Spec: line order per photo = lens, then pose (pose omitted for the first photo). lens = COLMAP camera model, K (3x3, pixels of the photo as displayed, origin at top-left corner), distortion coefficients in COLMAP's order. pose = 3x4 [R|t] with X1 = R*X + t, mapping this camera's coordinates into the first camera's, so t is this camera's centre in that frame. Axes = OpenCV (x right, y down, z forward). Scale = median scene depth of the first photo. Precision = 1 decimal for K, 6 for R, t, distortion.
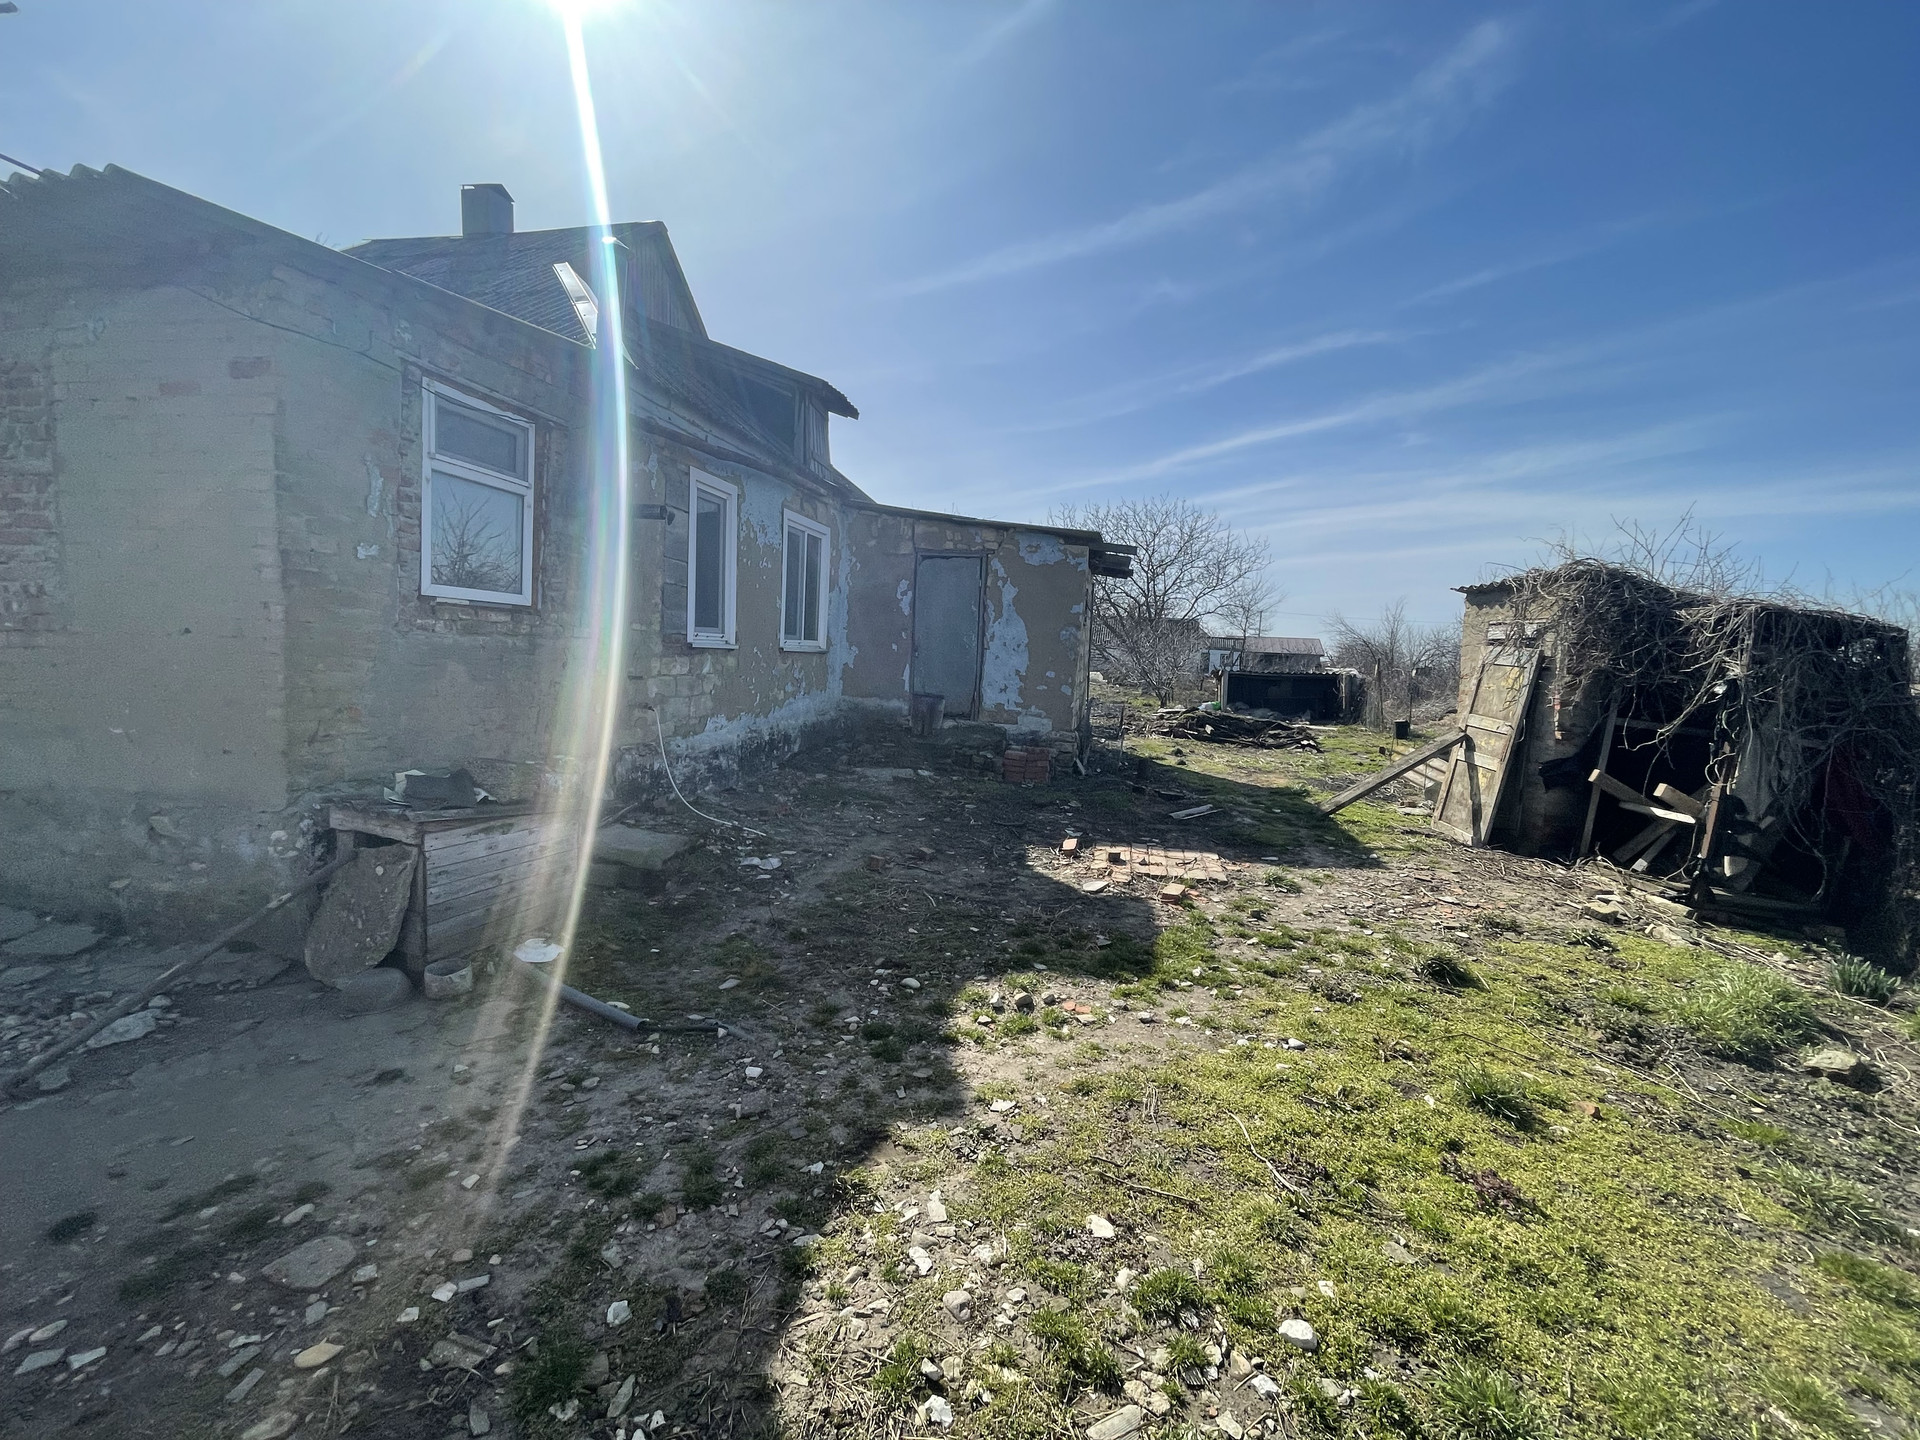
lens RADIAL K [[770.7, 0, 969.7], [0, 770.7, 719.2], [0, 0, 1]] dist [0.000244, 0.000662]
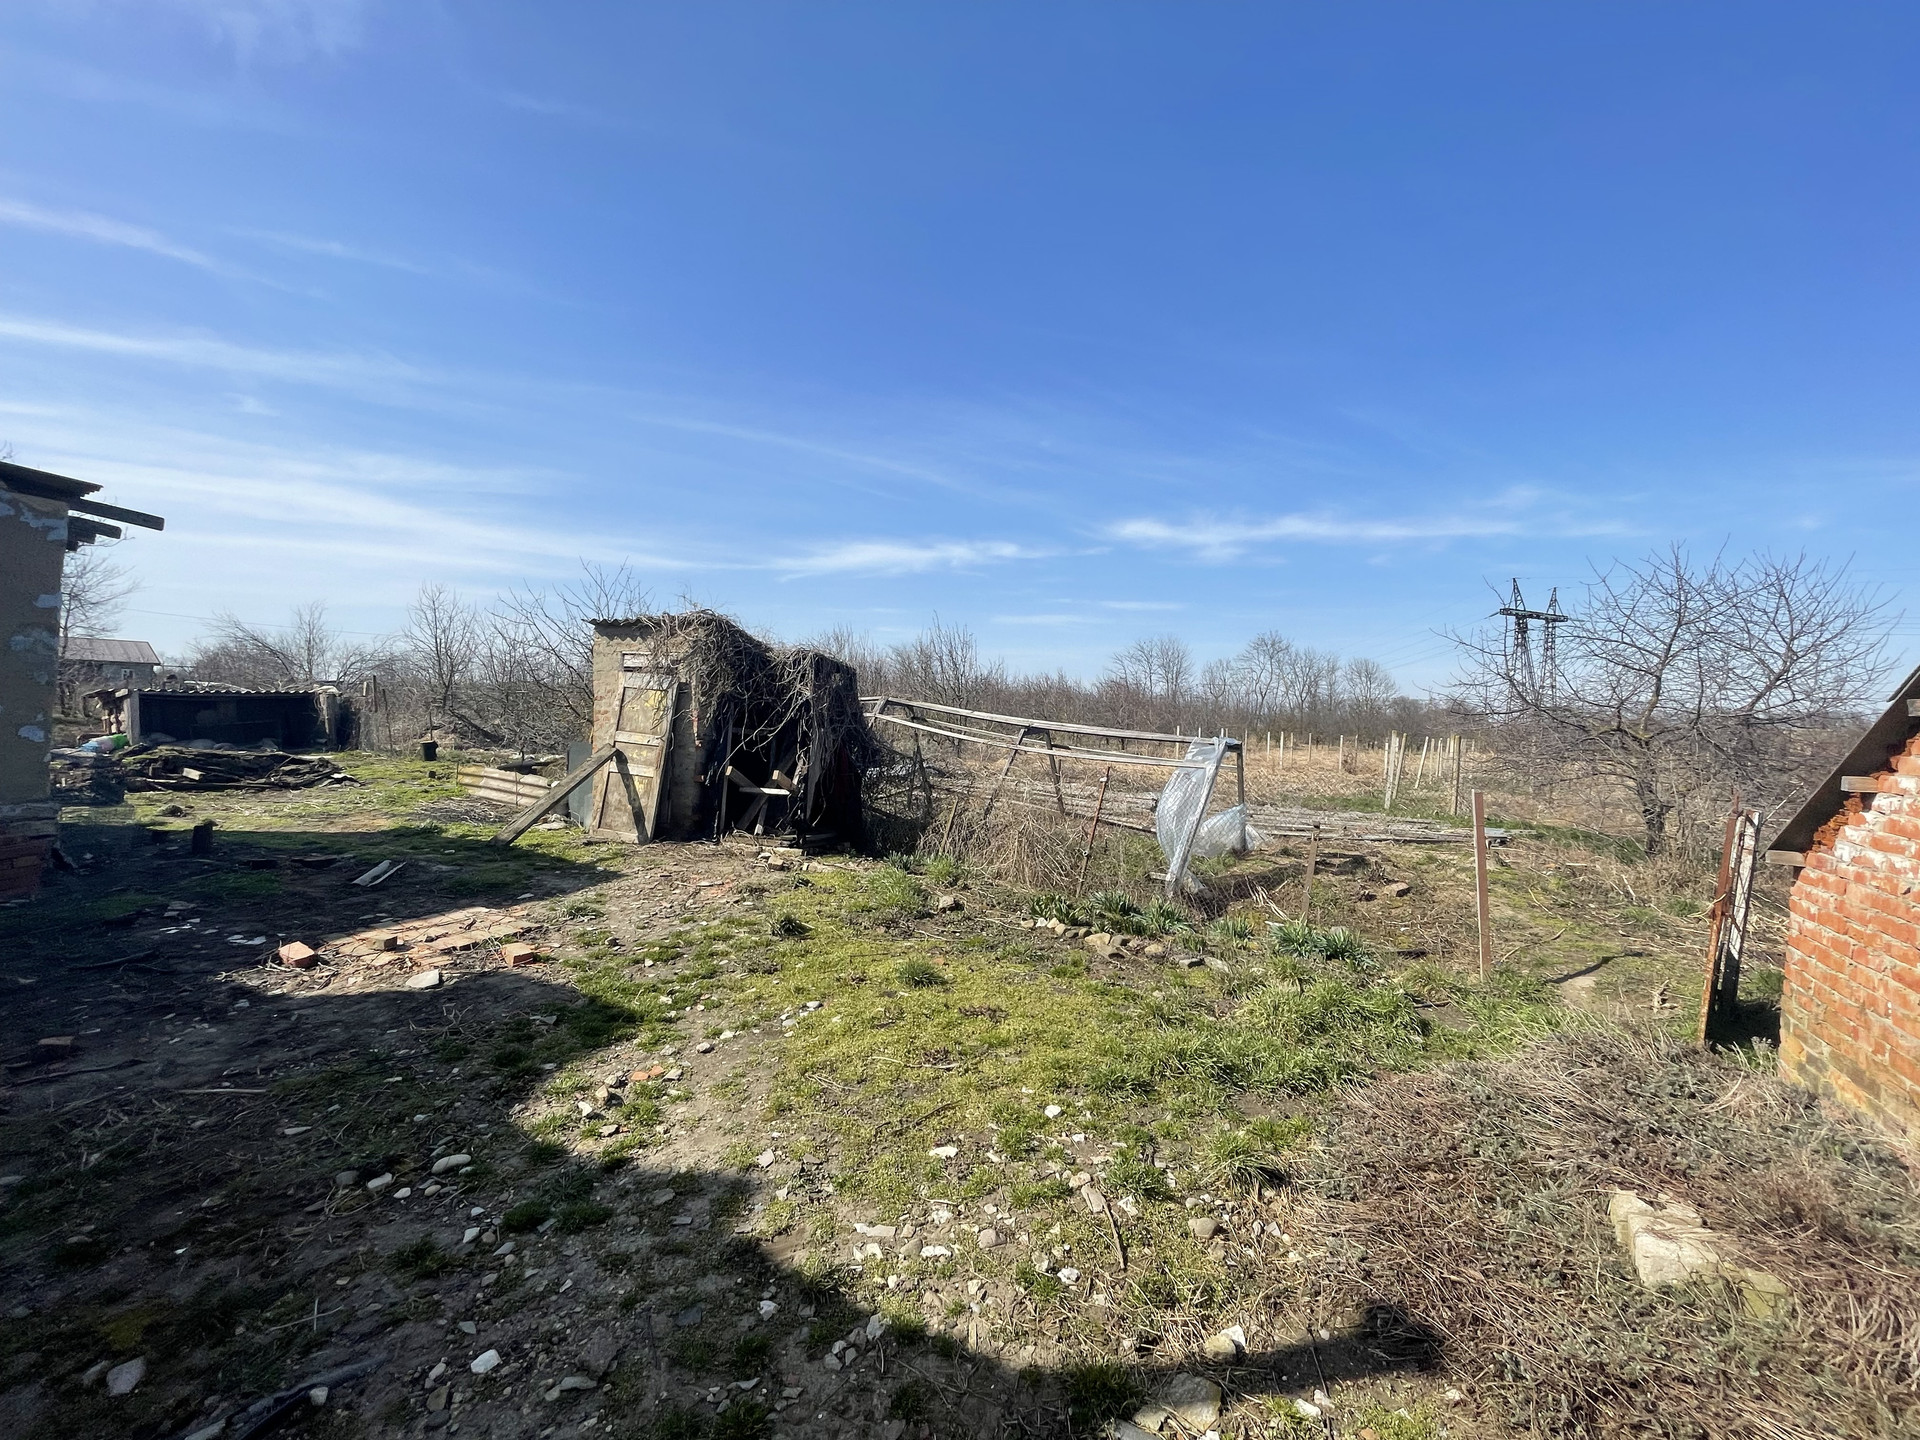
lens RADIAL K [[770.7, 0, 960.0], [0, 770.7, 736.0], [0, 0, 1]] dist [0.000244, 0.000662]
pose [[0.309562, -0.070625, 0.948253, -0.303254], [0.063195, 0.996561, 0.053592, -0.031133], [-0.948777, 0.043335, 0.312961, 0.164308]]
